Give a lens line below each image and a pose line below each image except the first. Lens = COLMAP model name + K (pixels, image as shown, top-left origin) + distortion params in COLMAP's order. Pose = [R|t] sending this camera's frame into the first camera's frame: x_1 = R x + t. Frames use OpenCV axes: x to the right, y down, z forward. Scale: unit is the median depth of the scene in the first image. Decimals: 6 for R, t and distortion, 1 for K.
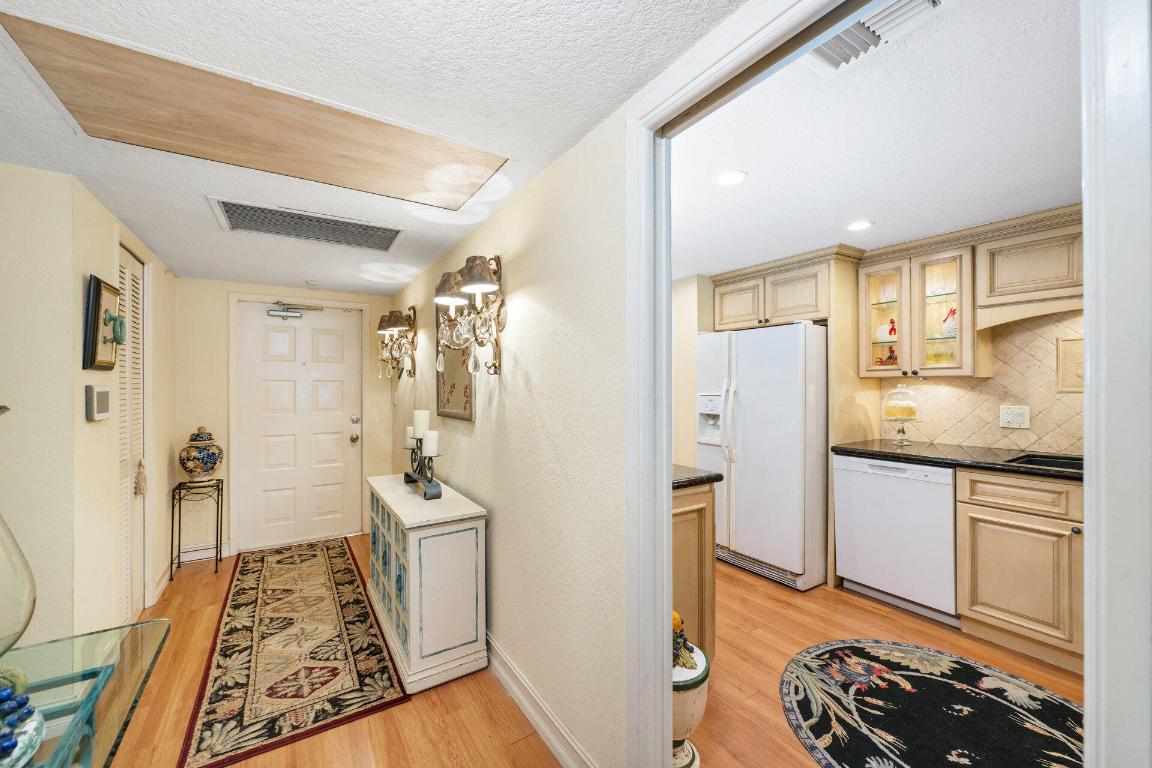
lens RADIAL K [[456.4, 0, 570.3], [0, 456.4, 383.2], [0, 0, 1]] dist [-0.004938, -0.000541]
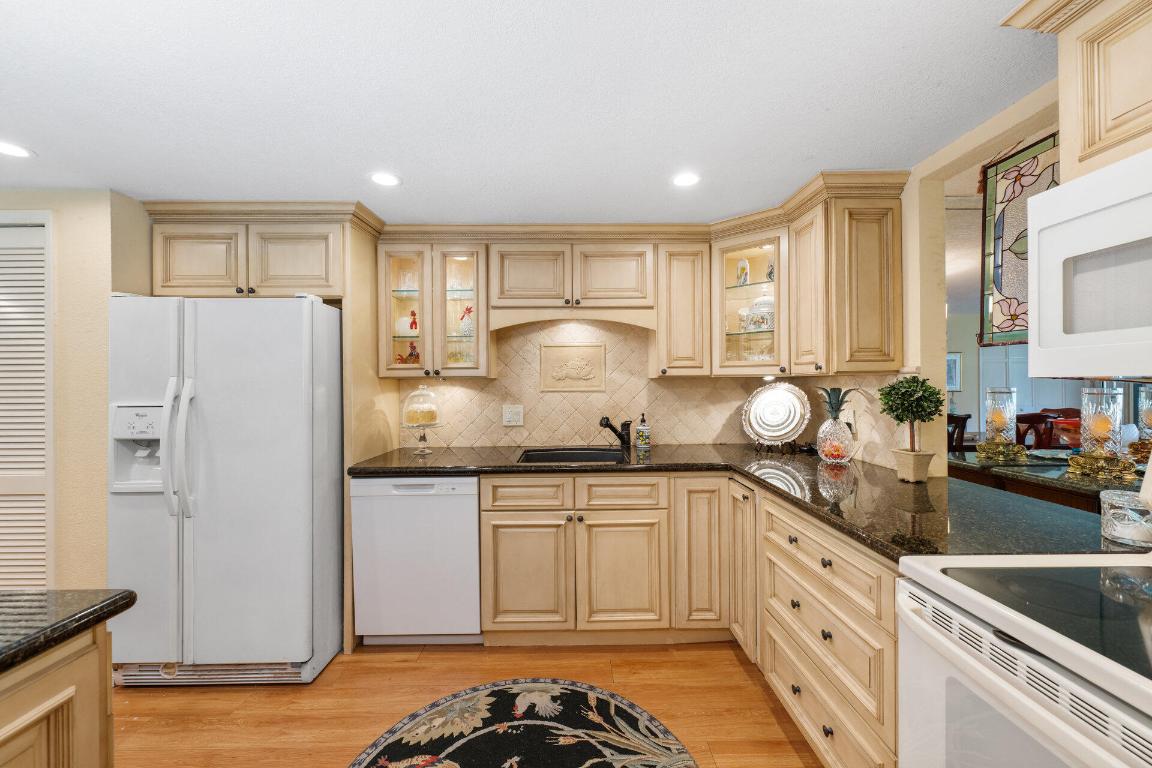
lens RADIAL K [[456.4, 0, 575.0], [0, 456.4, 386.3], [0, 0, 1]] dist [-0.004938, -0.000541]
pose [[0.522449, -0.003357, 0.852664, 0.131630], [0.003725, 0.999992, 0.001655, 0.003593], [-0.852663, 0.002312, 0.522457, 0.296234]]
